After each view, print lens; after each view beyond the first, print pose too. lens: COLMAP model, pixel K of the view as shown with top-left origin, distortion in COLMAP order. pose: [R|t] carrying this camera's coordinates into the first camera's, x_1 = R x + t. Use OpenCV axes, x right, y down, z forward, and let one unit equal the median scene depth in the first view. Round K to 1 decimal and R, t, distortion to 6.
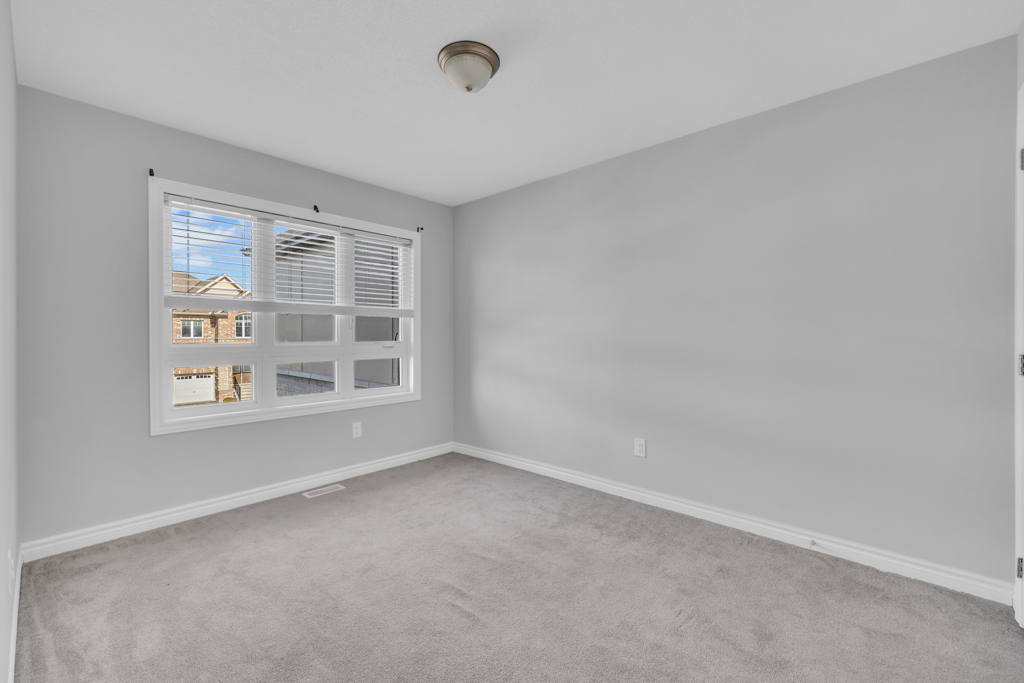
lens RADIAL K [[430.1, 0, 516.7], [0, 430.1, 338.4], [0, 0, 1]] dist [0.000670, 0.000033]
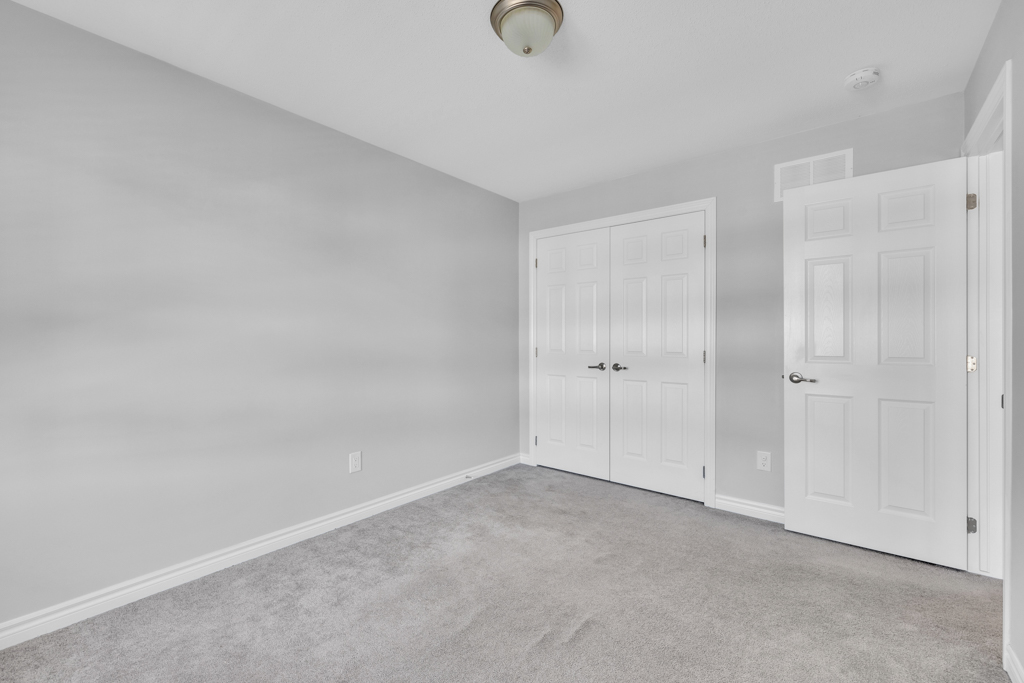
lens RADIAL K [[430.1, 0, 509.0], [0, 430.1, 338.2], [0, 0, 1]] dist [0.000670, 0.000033]
pose [[-0.035564, -0.003311, 0.999362, -0.834659], [0.002375, 0.999991, 0.003397, -0.018365], [-0.999365, 0.002494, -0.035555, 0.910623]]
